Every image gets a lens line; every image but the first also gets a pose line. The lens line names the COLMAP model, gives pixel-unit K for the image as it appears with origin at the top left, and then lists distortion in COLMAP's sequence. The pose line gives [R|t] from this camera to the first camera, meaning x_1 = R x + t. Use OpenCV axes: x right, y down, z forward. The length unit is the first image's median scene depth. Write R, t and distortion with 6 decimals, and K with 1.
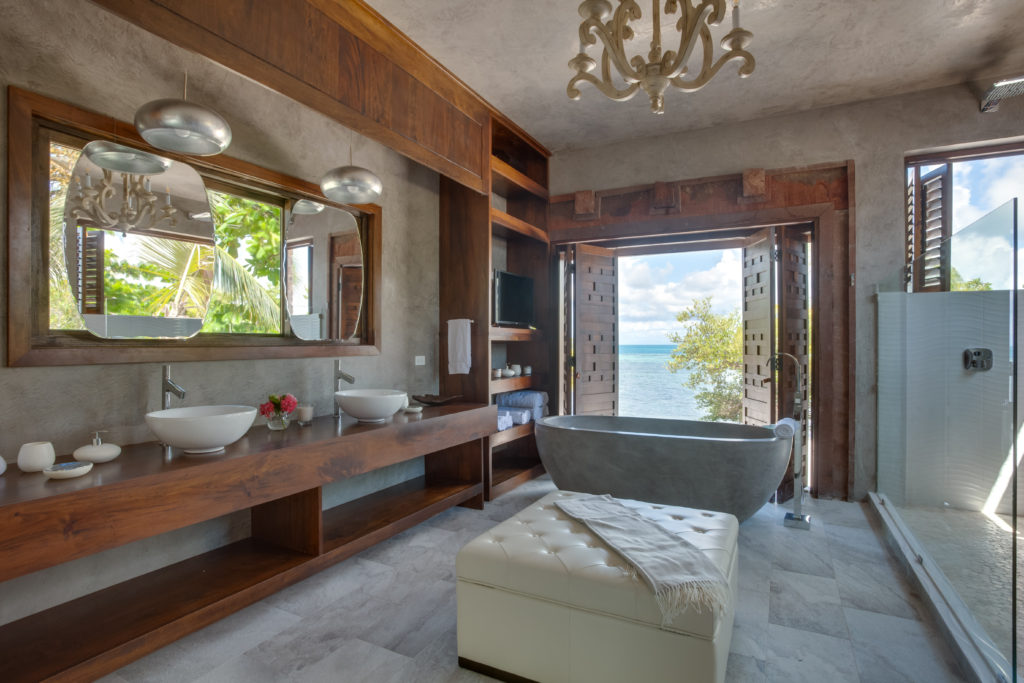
lens RADIAL K [[491.5, 0, 533.2], [0, 491.5, 338.7], [0, 0, 1]] dist [-0.025529, 0.000182]
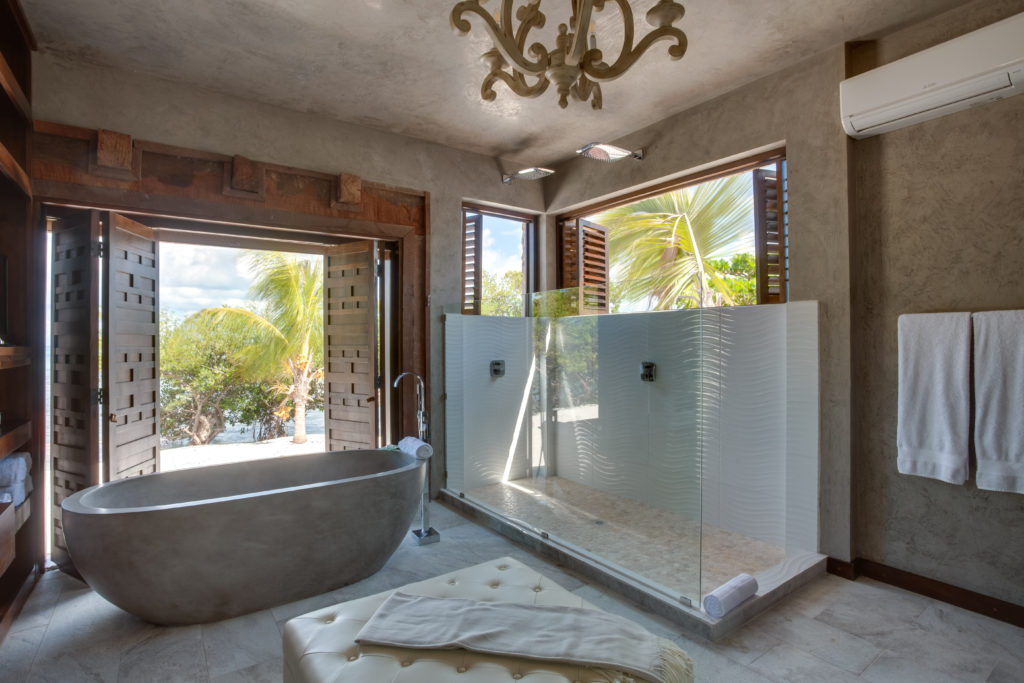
lens RADIAL K [[491.5, 0, 533.2], [0, 491.5, 338.7], [0, 0, 1]] dist [-0.025529, 0.000182]
pose [[0.511141, 0.006475, 0.859472, -0.177278], [-0.000537, 0.999974, -0.007214, -0.025571], [-0.859496, 0.003226, 0.511131, 0.217516]]
